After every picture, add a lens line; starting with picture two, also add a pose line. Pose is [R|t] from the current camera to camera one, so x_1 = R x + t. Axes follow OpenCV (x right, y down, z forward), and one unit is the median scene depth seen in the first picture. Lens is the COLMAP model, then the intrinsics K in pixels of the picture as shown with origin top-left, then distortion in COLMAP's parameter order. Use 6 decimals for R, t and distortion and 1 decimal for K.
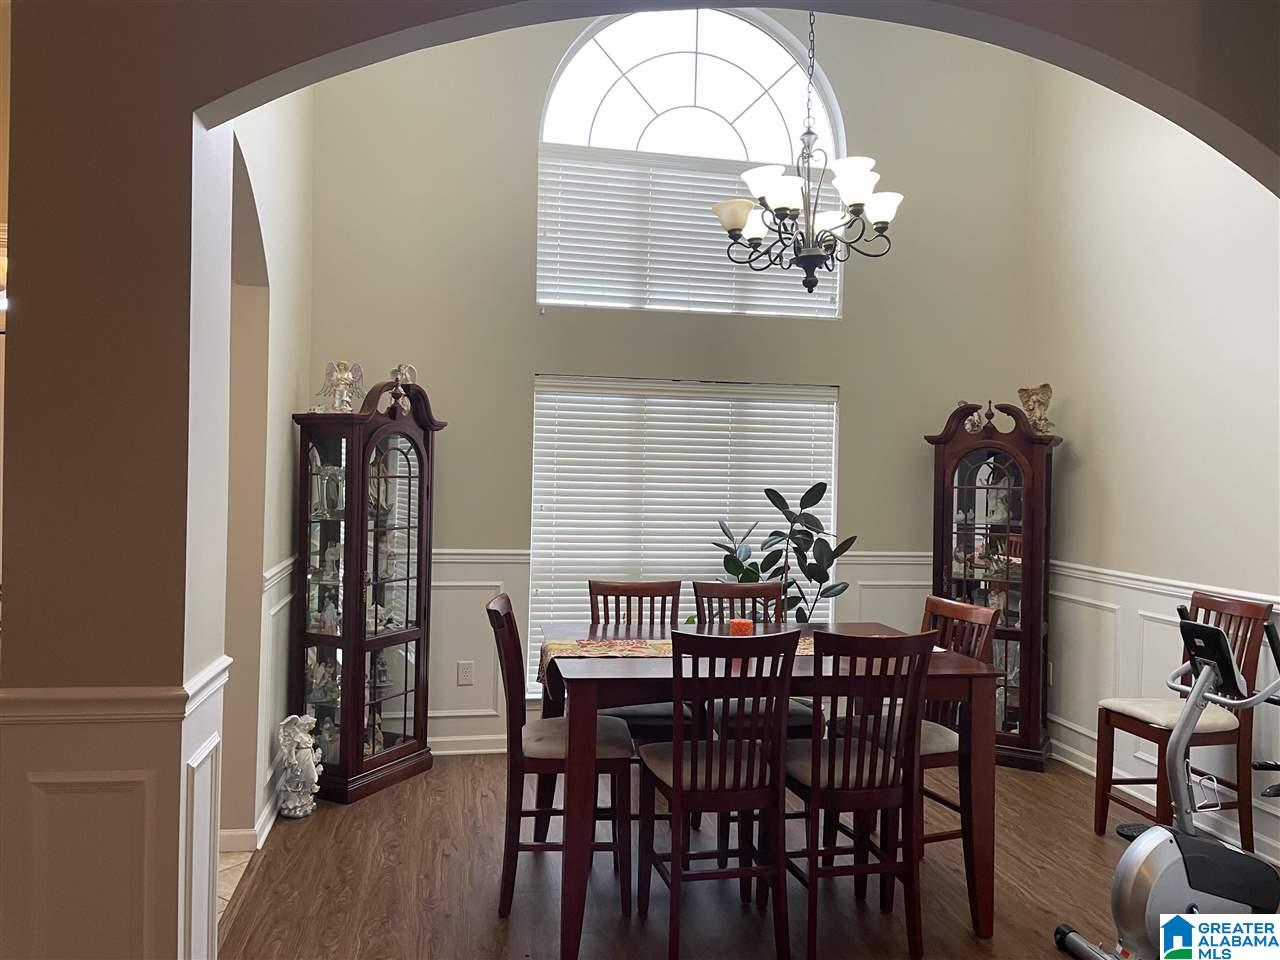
lens RADIAL K [[946.7, 0, 640.0], [0, 946.7, 480.0], [0, 0, 1]] dist [0.026492, 0.000711]
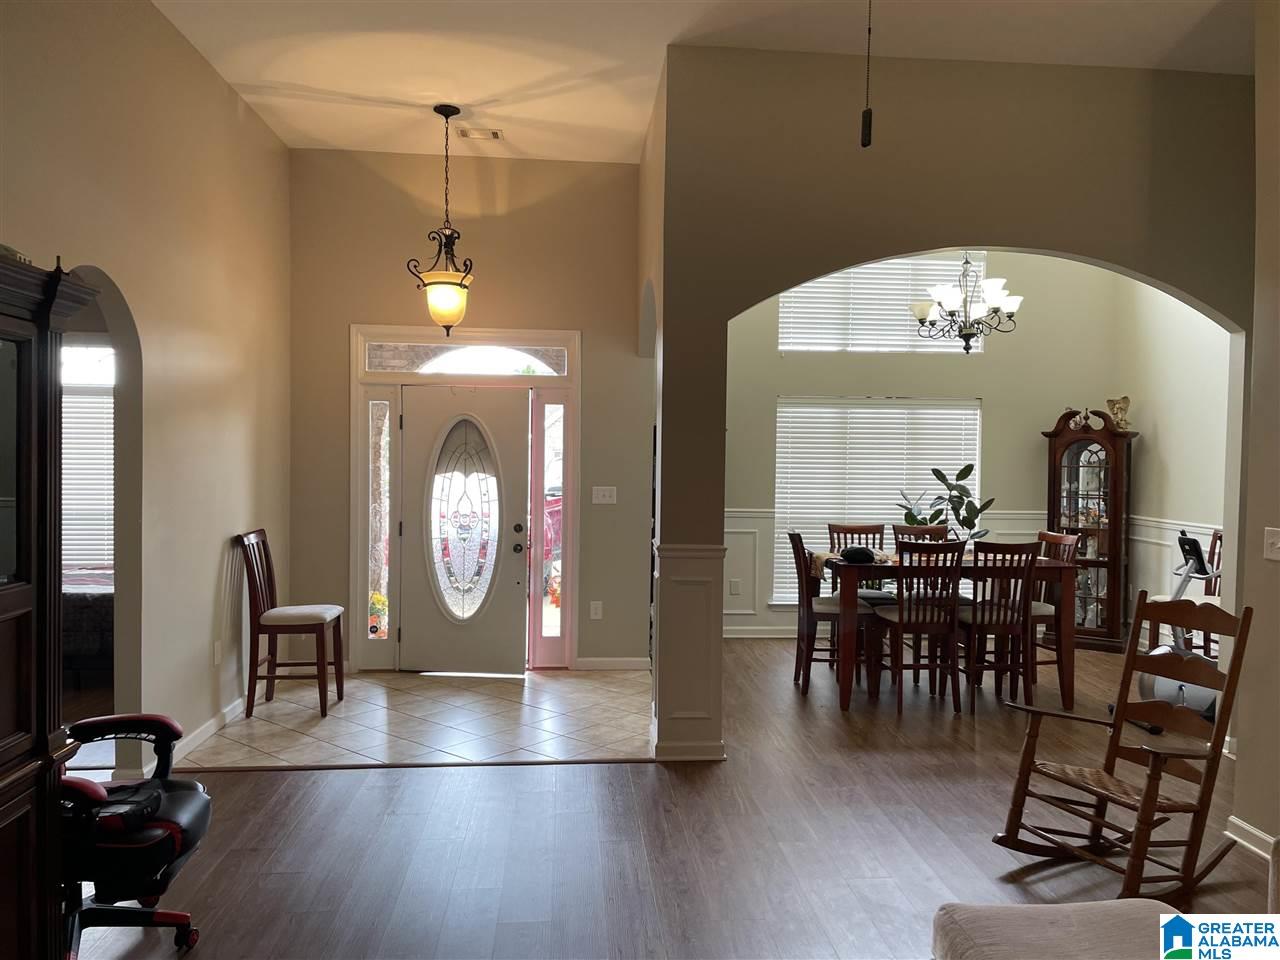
lens RADIAL K [[970.0, 0, 640.7], [0, 970.0, 493.2], [0, 0, 1]] dist [0.011787, 0.005607]
pose [[0.993019, -0.007557, -0.117709, -0.149975], [0.010797, 0.999579, 0.026912, 0.001603], [0.117456, -0.027995, 0.992683, -0.609260]]
